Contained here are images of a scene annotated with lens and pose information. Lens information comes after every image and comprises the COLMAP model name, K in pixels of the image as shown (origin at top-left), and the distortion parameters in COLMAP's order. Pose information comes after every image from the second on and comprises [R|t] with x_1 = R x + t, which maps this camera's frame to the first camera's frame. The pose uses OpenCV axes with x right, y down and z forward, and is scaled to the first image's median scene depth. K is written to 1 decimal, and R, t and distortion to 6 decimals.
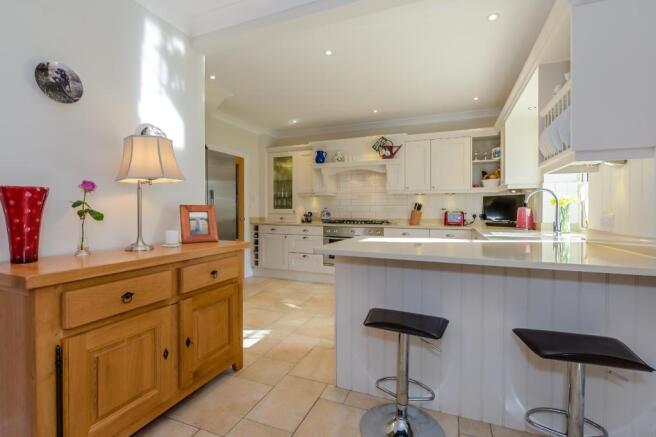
lens RADIAL K [[292.6, 0, 328.0], [0, 292.6, 218.5], [0, 0, 1]] dist [0.000991, 0.000075]
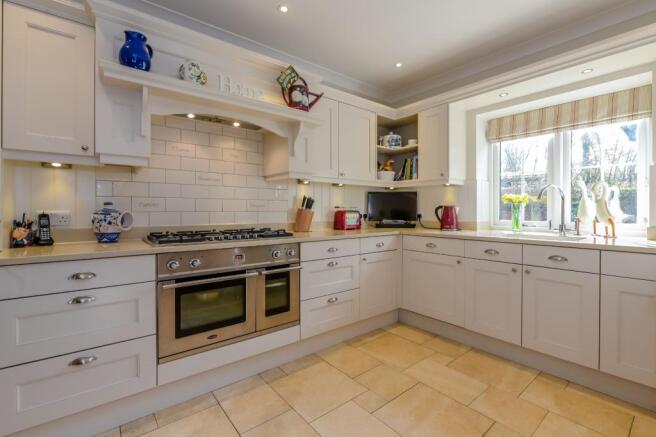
lens RADIAL K [[292.6, 0, 328.0], [0, 292.6, 218.5], [0, 0, 1]] dist [0.000991, 0.000075]
pose [[0.465114, -0.029401, 0.884763, -0.231587], [0.018638, 0.999552, 0.023417, -0.020728], [-0.885055, 0.005599, 0.465453, 0.664359]]
